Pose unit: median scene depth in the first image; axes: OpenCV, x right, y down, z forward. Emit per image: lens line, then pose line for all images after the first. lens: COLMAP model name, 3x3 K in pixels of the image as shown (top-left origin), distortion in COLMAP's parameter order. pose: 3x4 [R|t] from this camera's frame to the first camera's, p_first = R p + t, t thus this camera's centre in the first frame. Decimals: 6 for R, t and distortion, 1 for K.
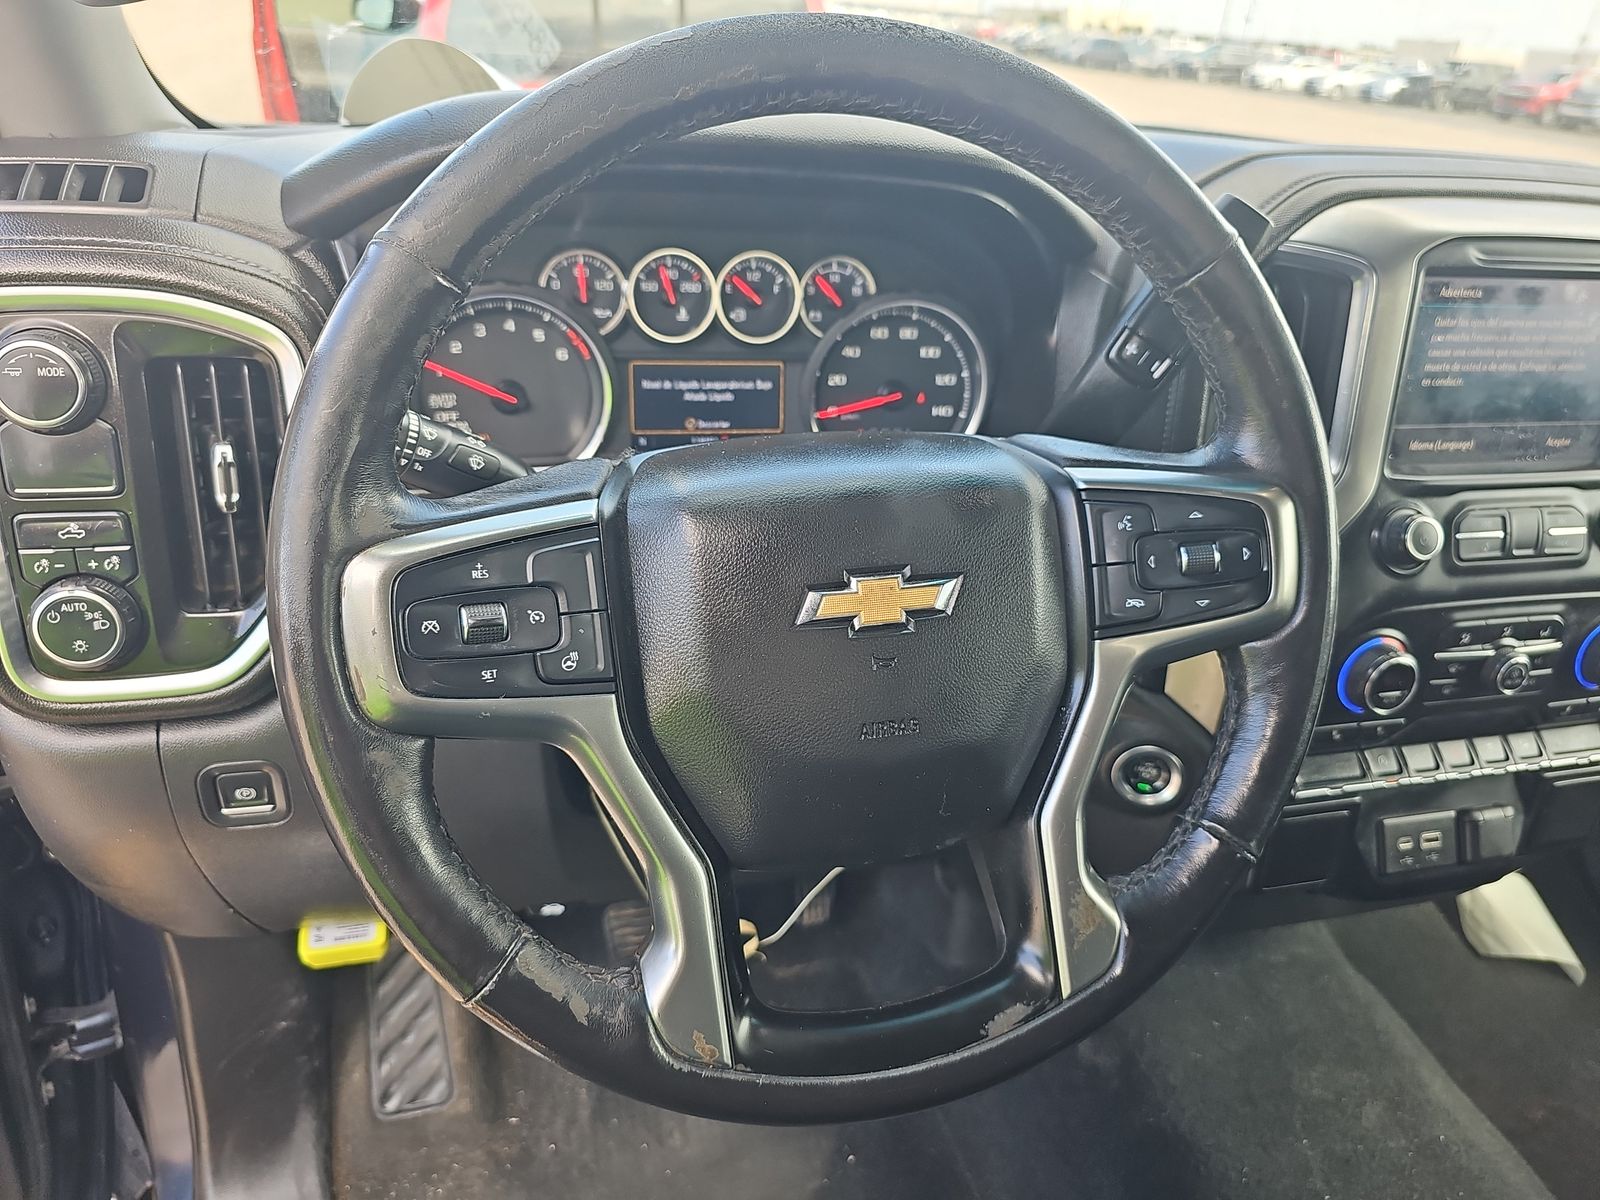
lens RADIAL K [[1077.0, 0, 808.1], [0, 1077.0, 607.8], [0, 0, 1]] dist [0.029770, -0.025379]
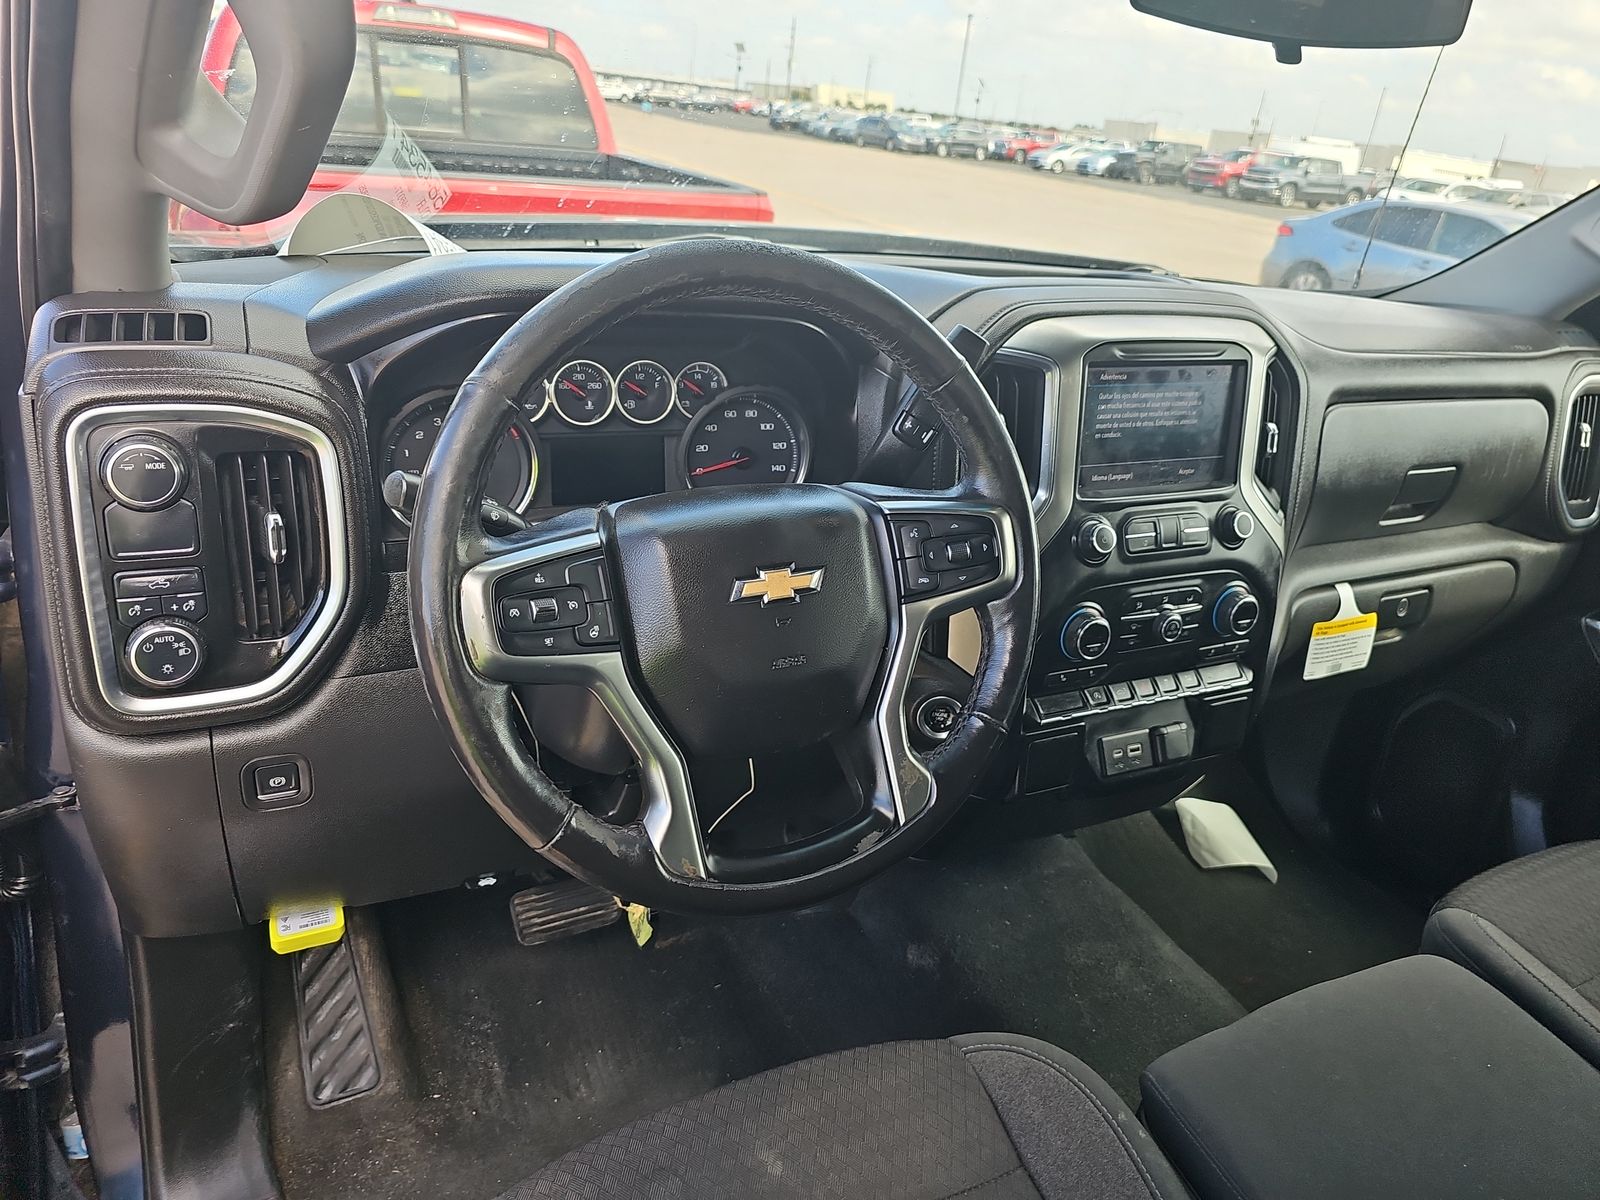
lens RADIAL K [[1033.4, 0, 800.0], [0, 1033.4, 600.0], [0, 0, 1]] dist [0.061378, -0.003213]
pose [[0.981726, -0.064141, 0.179165, -0.107057], [0.073208, 0.996325, -0.044458, 0.051988], [-0.175656, 0.056762, 0.982814, -0.327995]]
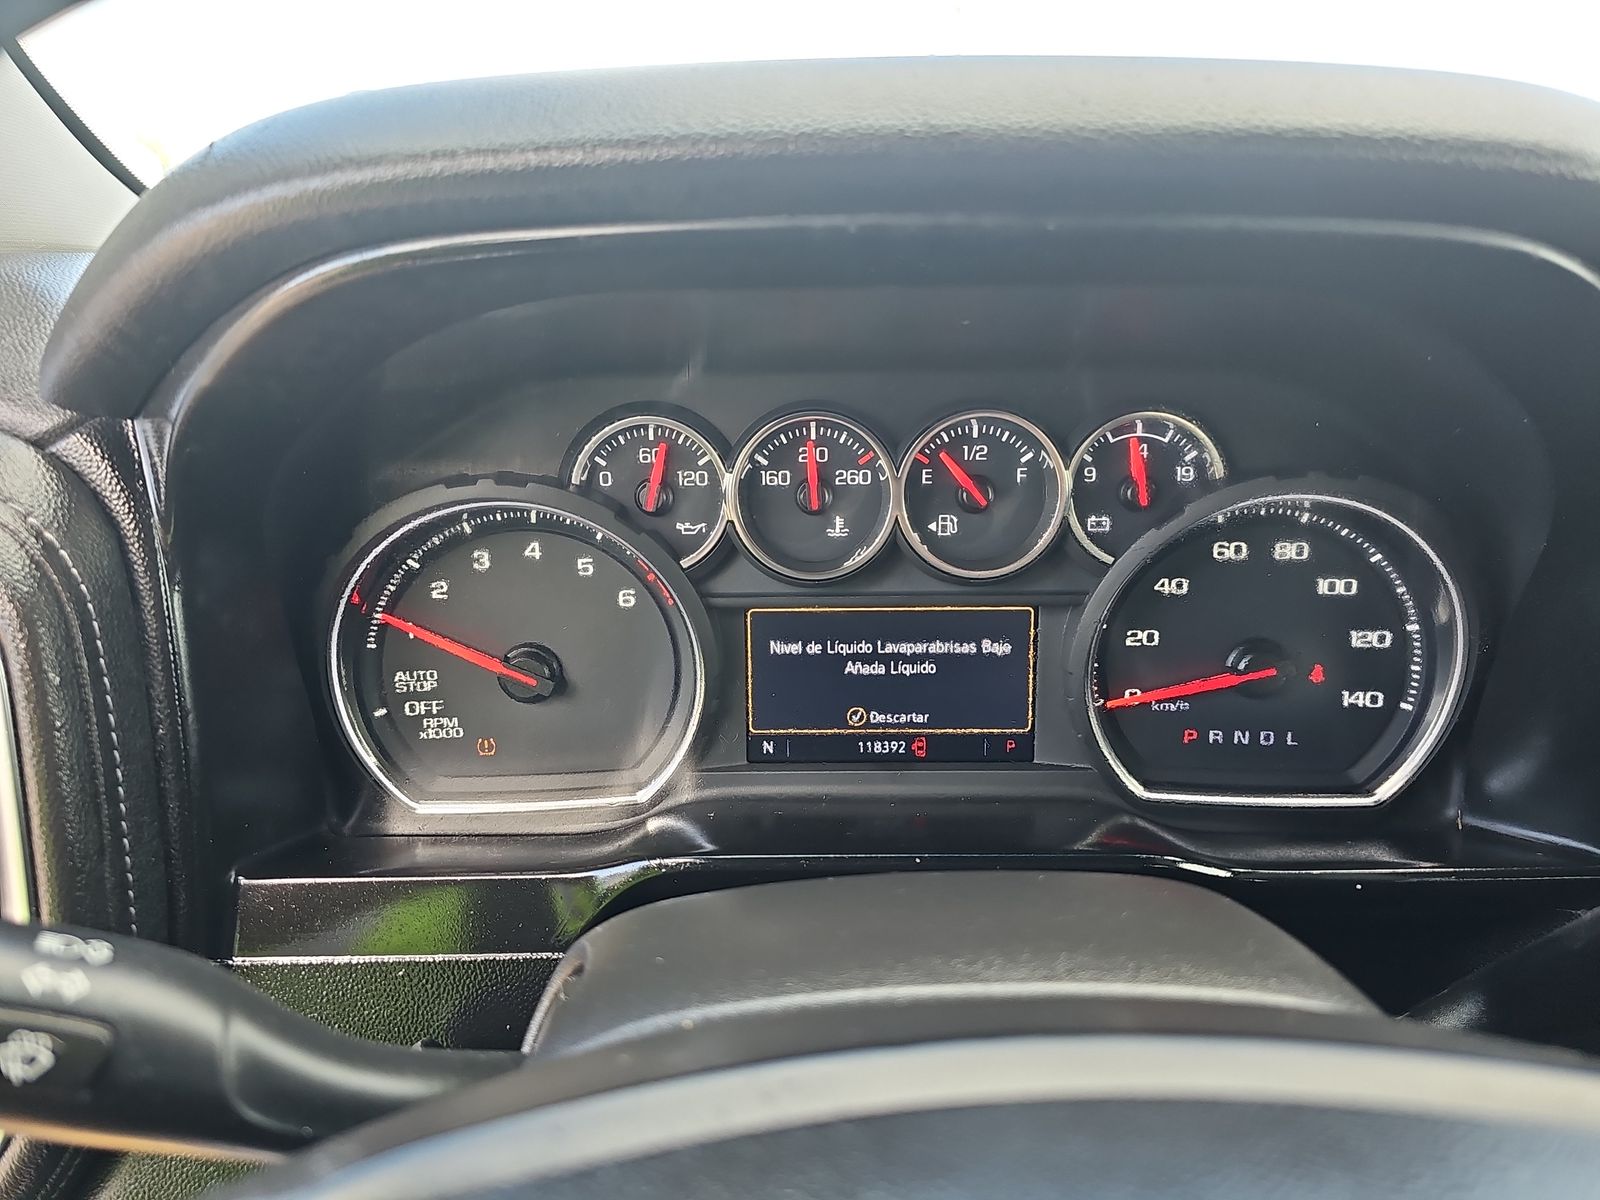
lens RADIAL K [[1073.6, 0, 795.1], [0, 1073.6, 604.9], [0, 0, 1]] dist [0.040828, -0.033872]
pose [[0.961648, 0.015012, -0.273874, 0.009497], [-0.050776, 0.990986, -0.123971, -0.167808], [0.269544, 0.133123, 0.953742, 0.497959]]
